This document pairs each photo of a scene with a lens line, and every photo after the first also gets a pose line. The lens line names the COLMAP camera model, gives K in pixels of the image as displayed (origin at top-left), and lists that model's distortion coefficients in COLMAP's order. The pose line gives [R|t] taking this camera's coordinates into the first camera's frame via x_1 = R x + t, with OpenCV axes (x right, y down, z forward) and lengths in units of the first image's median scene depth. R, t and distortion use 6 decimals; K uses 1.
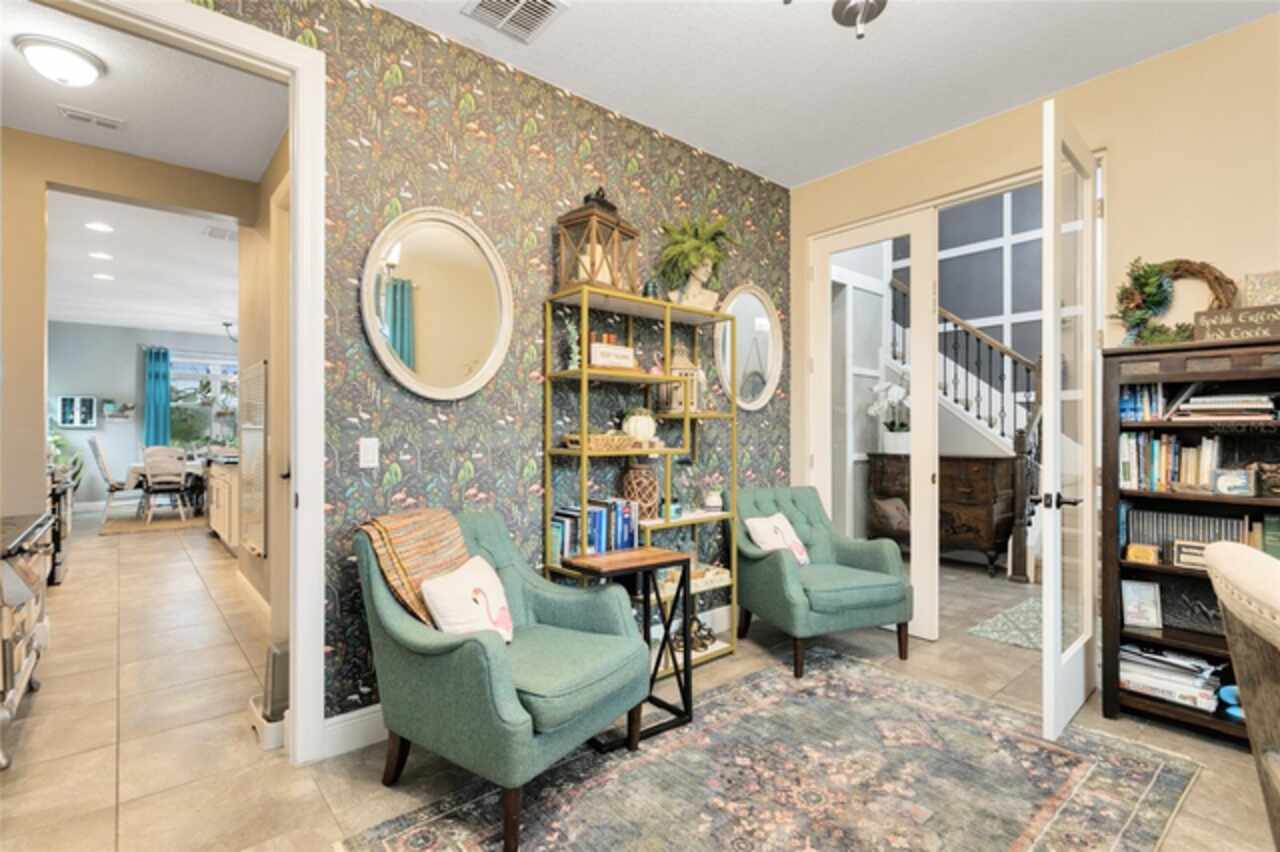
lens RADIAL K [[611.4, 0, 646.7], [0, 611.4, 425.9], [0, 0, 1]] dist [-0.000064, 0.000786]
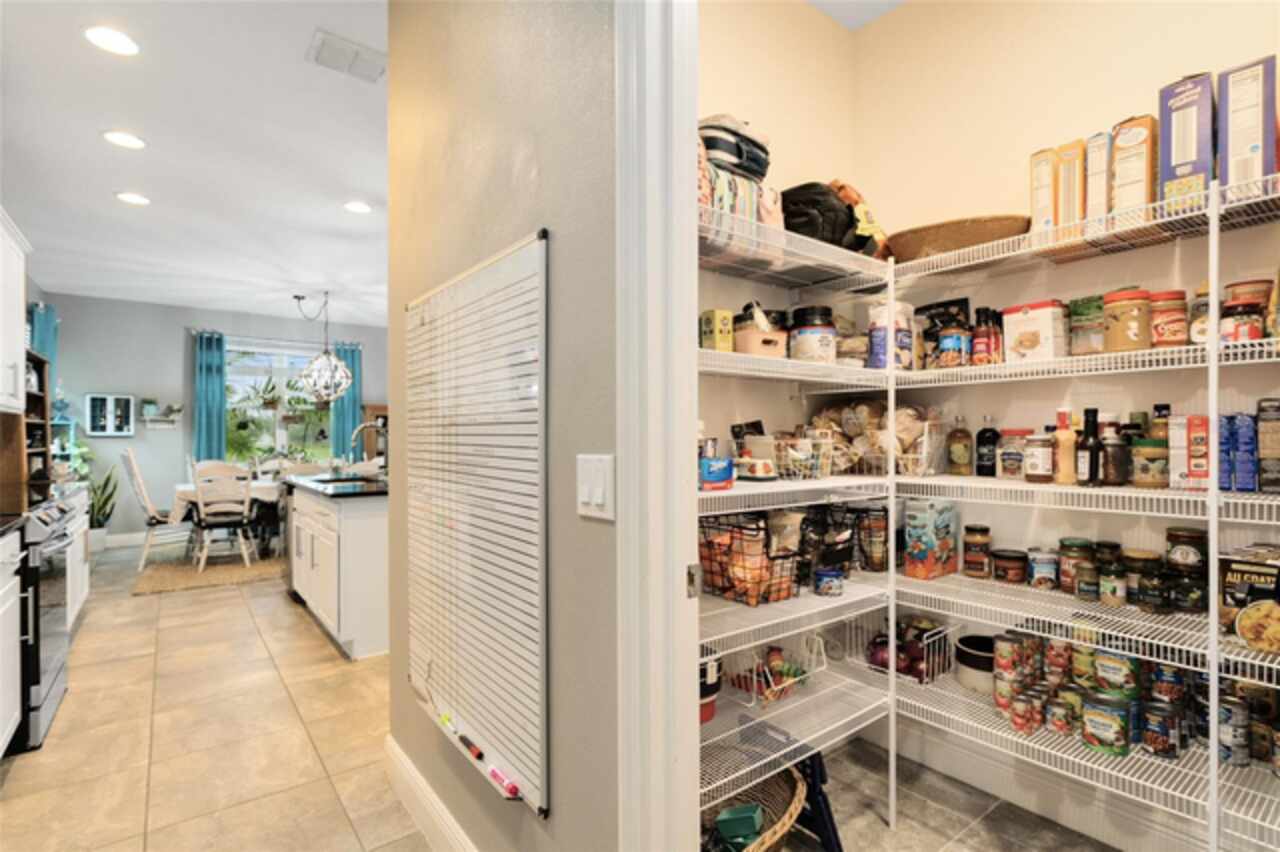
lens RADIAL K [[611.4, 0, 634.1], [0, 611.4, 433.5], [0, 0, 1]] dist [-0.000064, 0.000786]
pose [[0.998067, -0.004178, -0.062000, -0.244195], [0.004262, 0.999990, 0.001216, 0.001386], [0.061995, -0.001478, 0.998075, 0.294252]]
